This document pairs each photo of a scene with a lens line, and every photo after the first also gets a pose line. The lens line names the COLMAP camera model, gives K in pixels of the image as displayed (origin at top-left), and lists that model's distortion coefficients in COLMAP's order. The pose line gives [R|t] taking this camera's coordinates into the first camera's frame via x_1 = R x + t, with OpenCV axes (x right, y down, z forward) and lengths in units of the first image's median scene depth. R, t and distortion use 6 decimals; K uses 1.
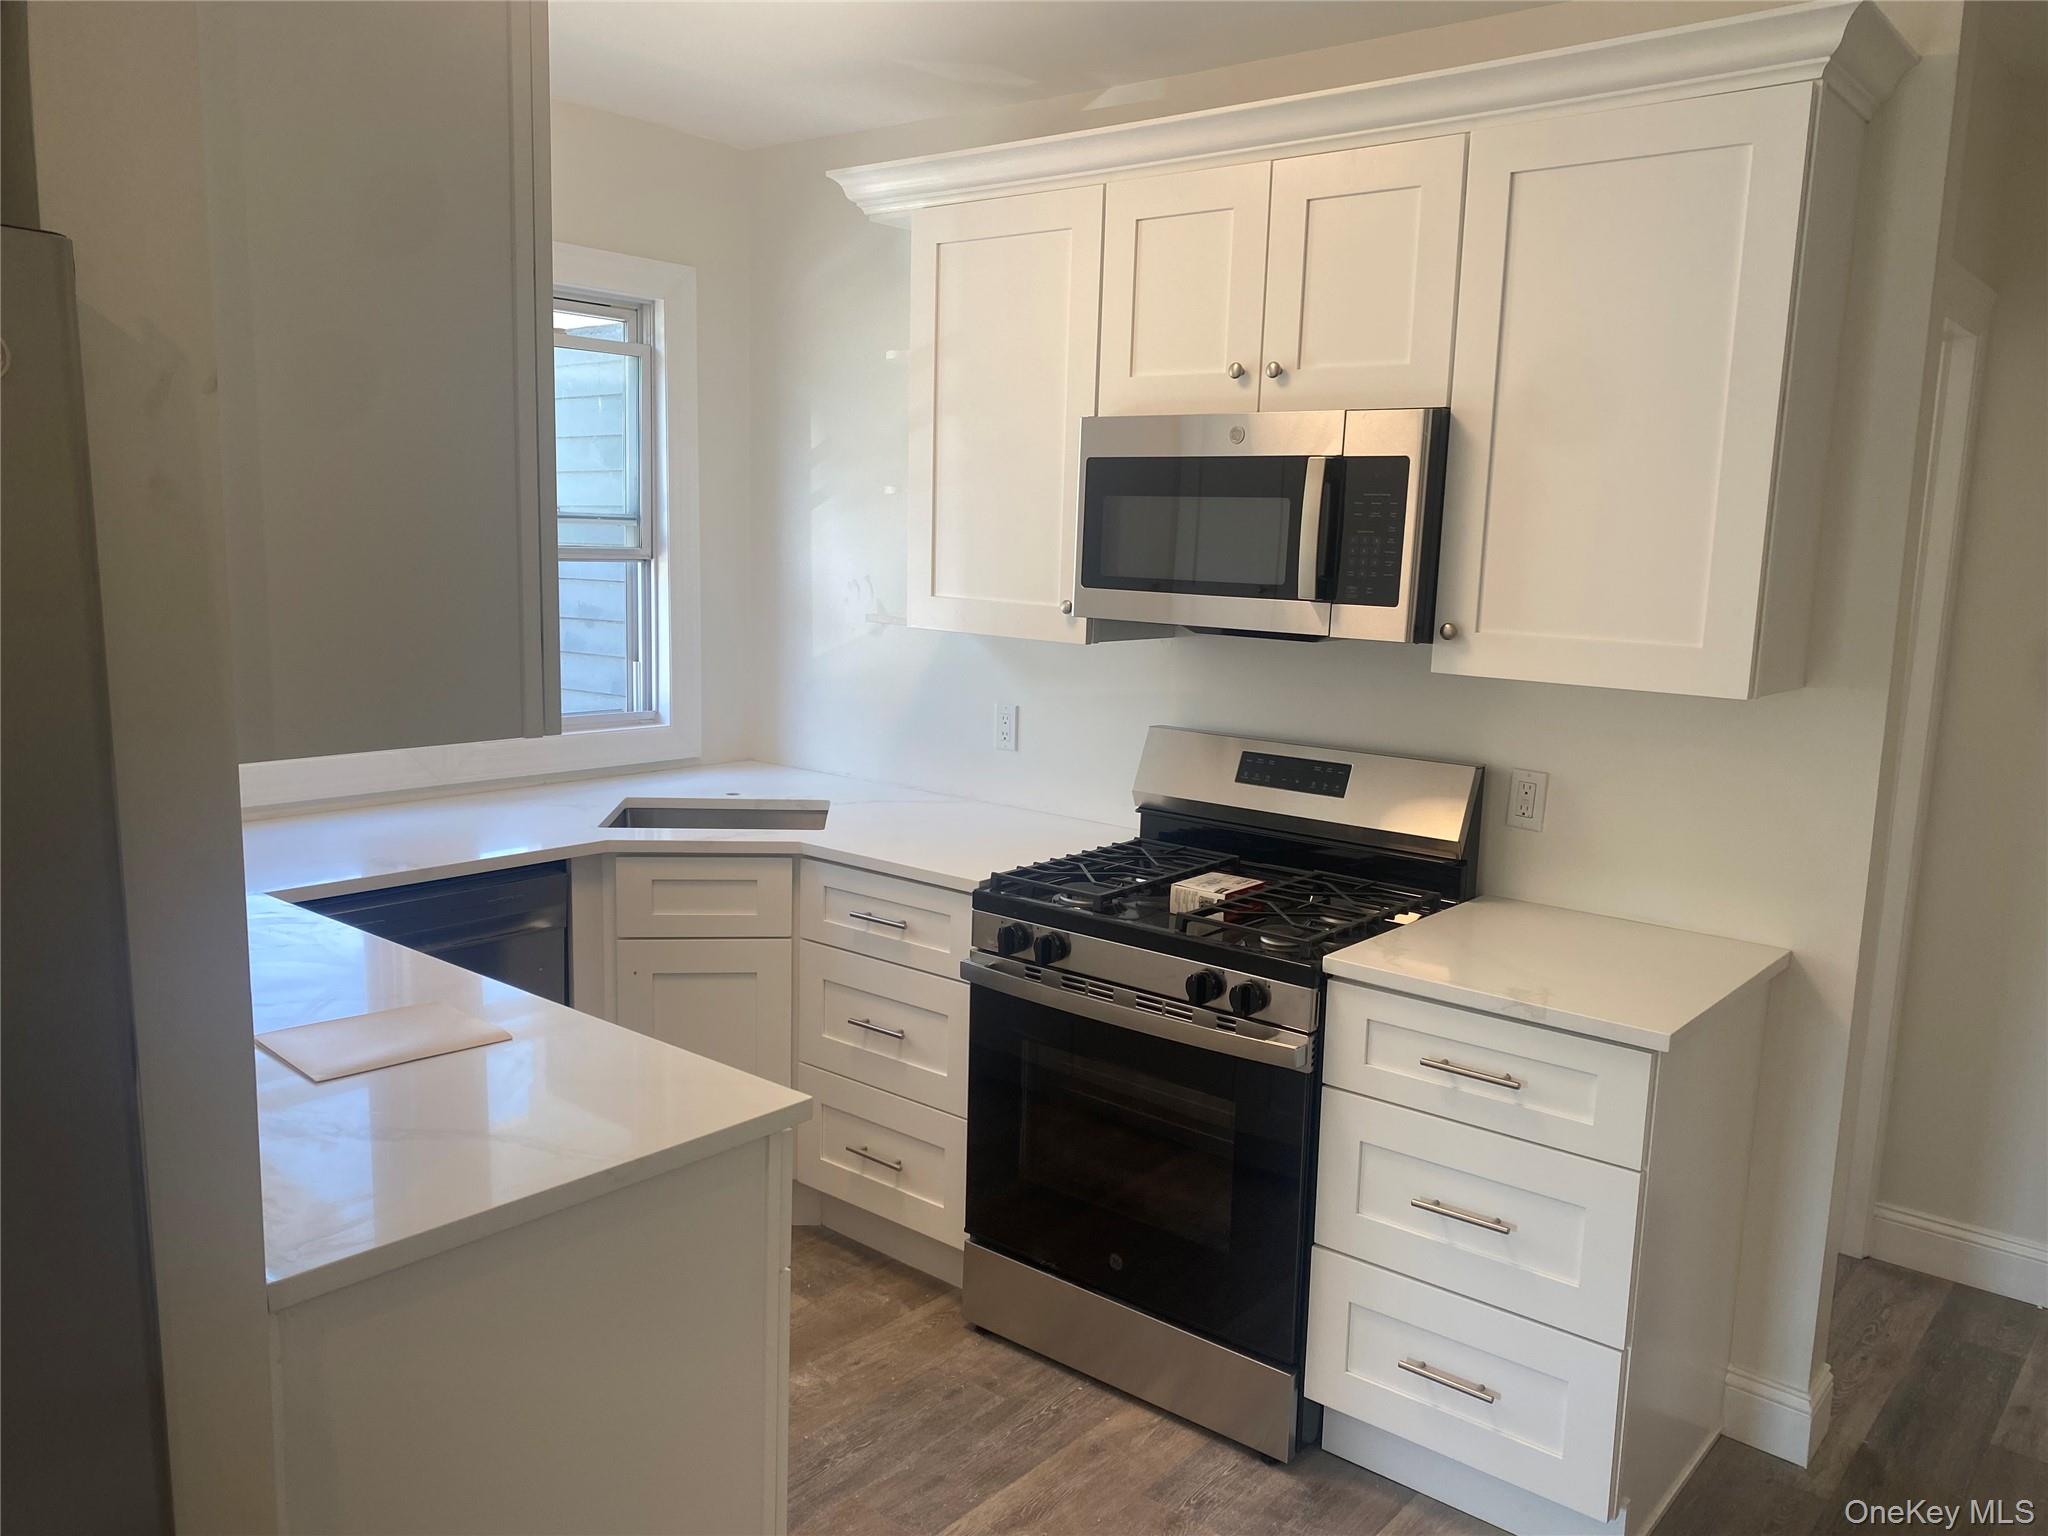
lens RADIAL K [[1568.5, 0, 1024.0], [0, 1568.5, 768.0], [0, 0, 1]] dist [-0.001360, 0.000894]
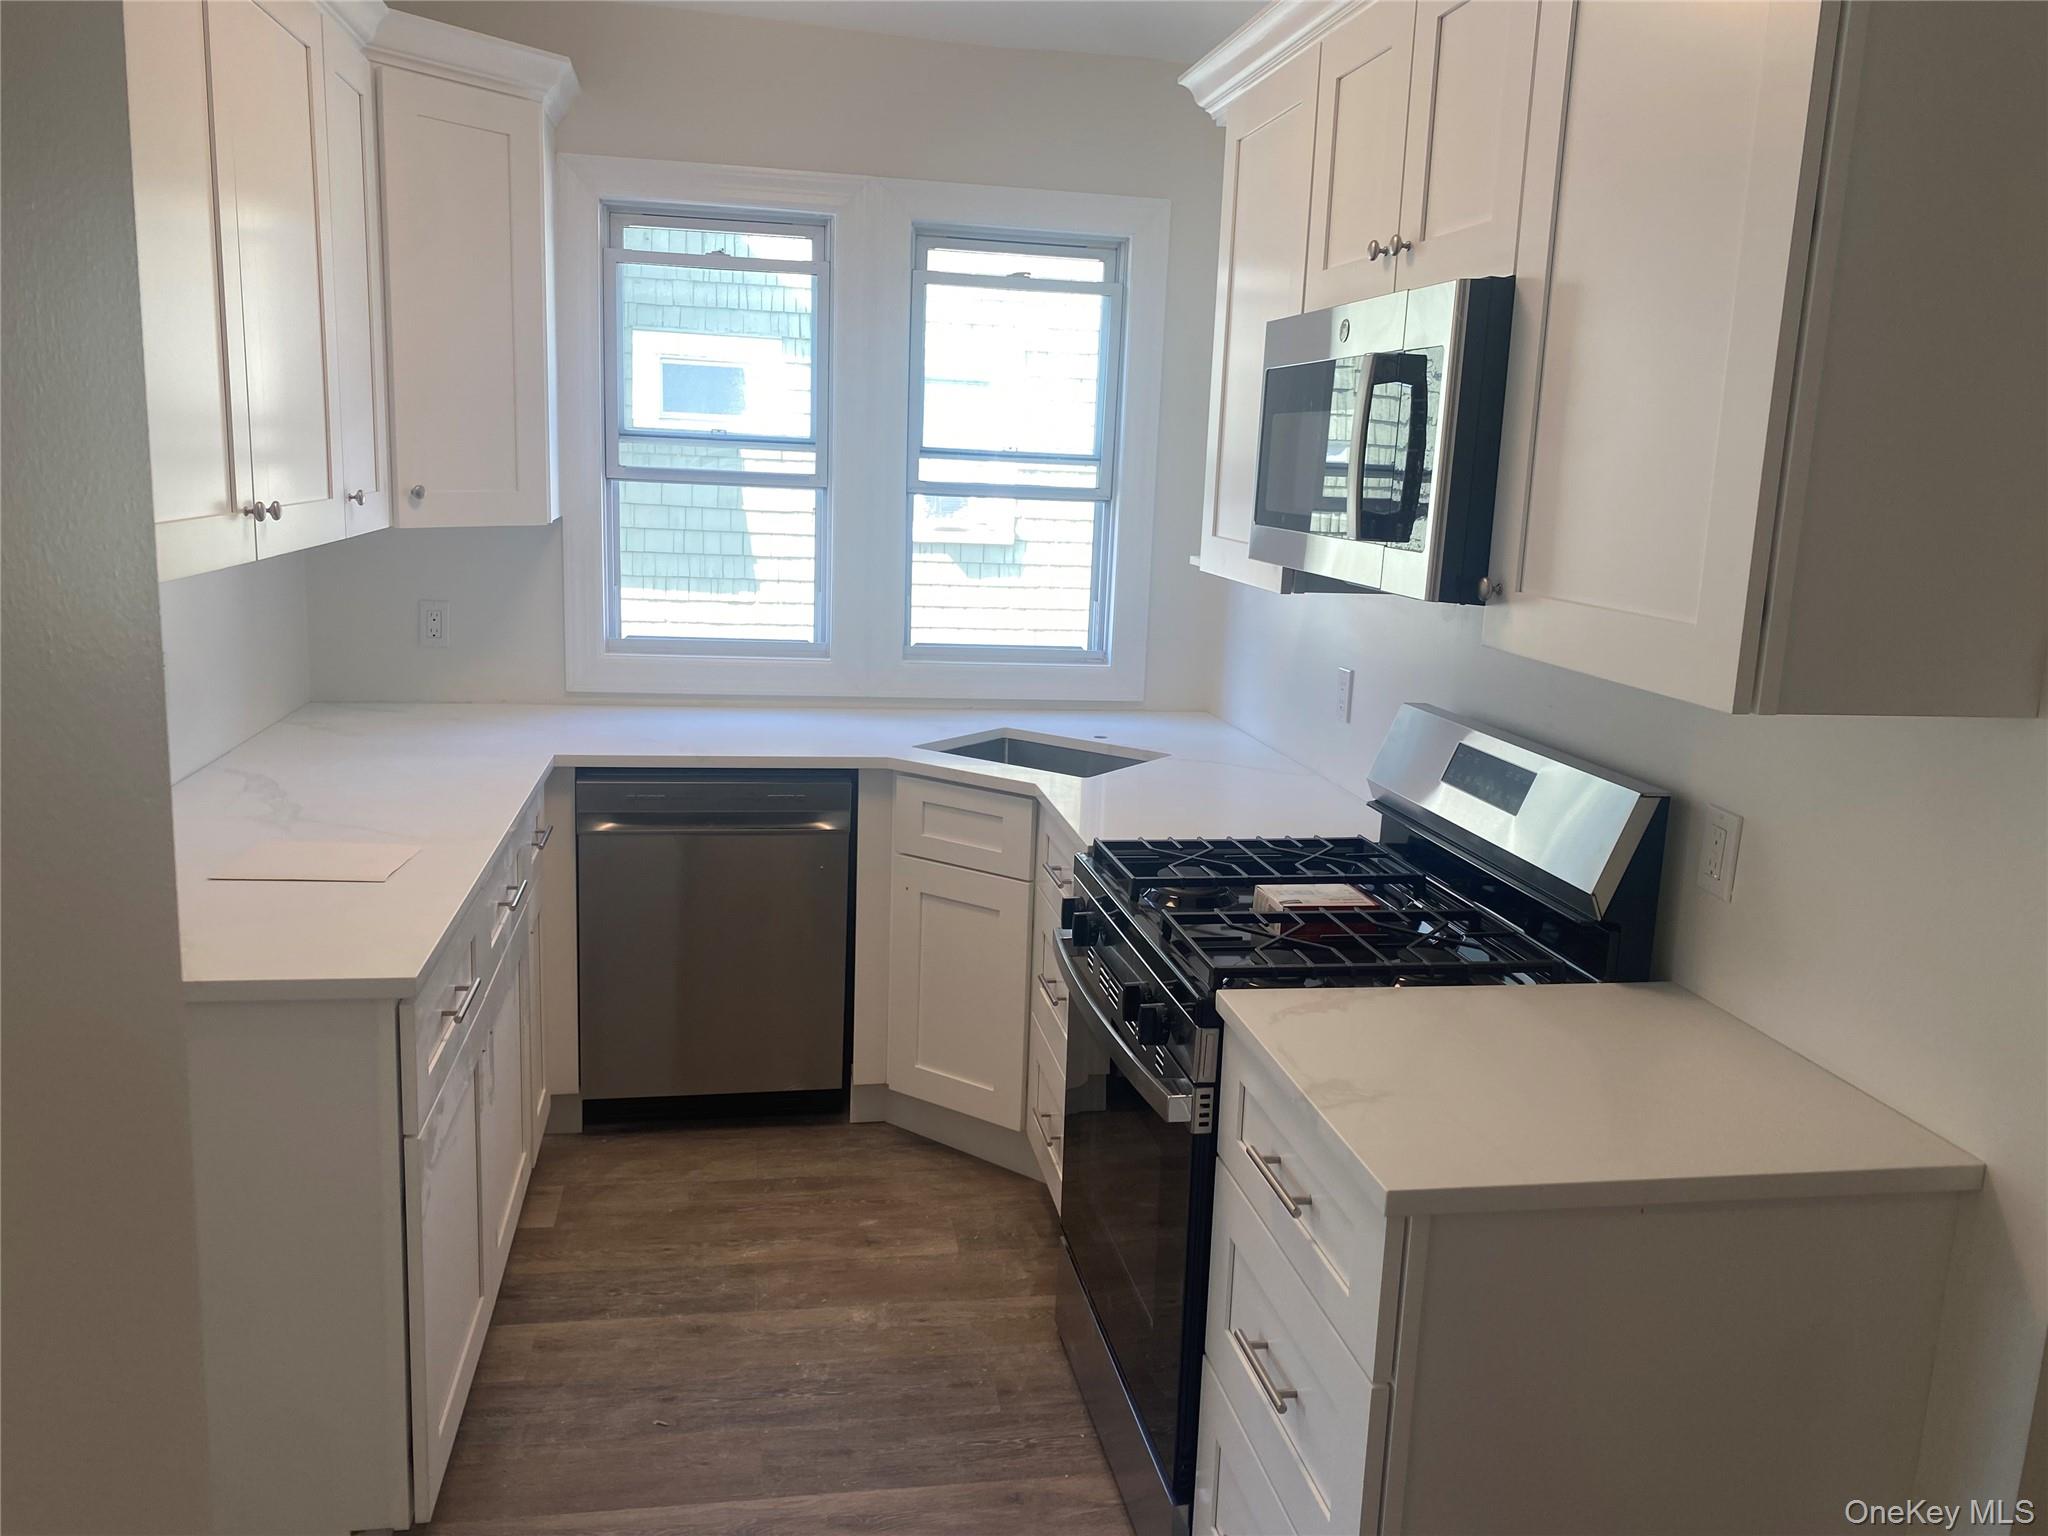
lens RADIAL K [[1548.8, 0, 1026.4], [0, 1548.8, 735.1], [0, 0, 1]] dist [0.004565, -0.003868]
pose [[0.769920, 0.115322, -0.627634, 0.495584], [-0.119295, 0.992207, 0.035969, -0.018019], [0.626891, 0.047181, 0.777677, 0.283840]]
